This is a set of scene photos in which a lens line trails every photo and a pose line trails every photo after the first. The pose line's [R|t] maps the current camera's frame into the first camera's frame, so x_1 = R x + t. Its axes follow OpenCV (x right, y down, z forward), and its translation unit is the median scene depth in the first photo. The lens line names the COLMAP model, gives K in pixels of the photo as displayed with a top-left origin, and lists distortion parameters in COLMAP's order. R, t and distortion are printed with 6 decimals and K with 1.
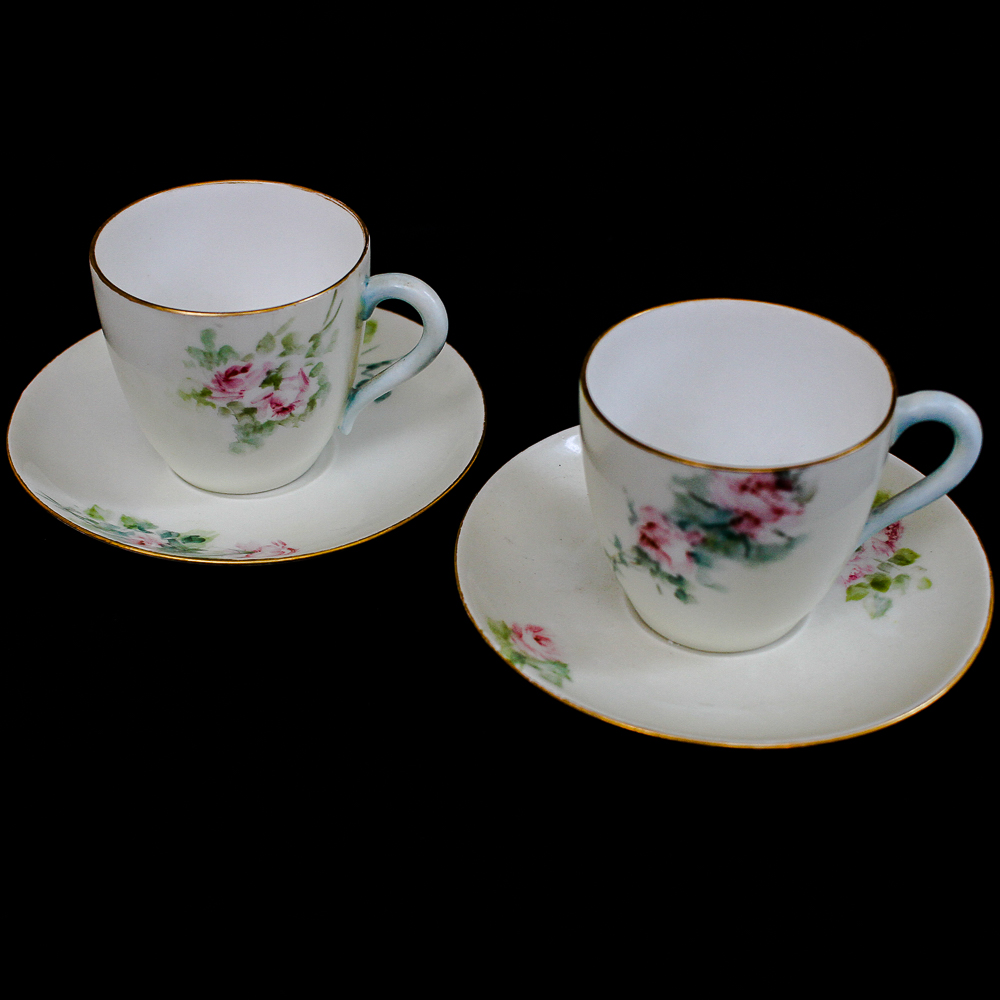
lens RADIAL K [[1741.4, 0, 490.6], [0, 1741.4, 503.2], [0, 0, 1]] dist [-0.079327, 0.000000]
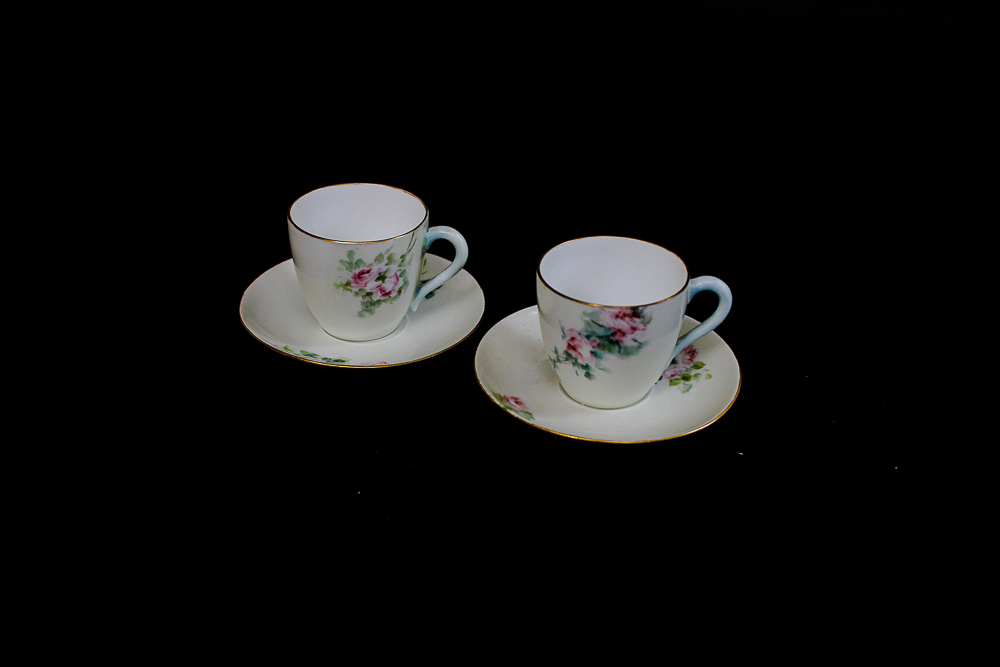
lens RADIAL K [[1166.9, 0, 508.2], [0, 1166.9, 330.6], [0, 0, 1]] dist [-0.101001, 0.000000]
pose [[0.998616, -0.006854, 0.052147, -0.052860], [0.012272, 0.994471, -0.104290, 0.137798], [-0.051143, 0.104785, 0.993179, -0.347882]]
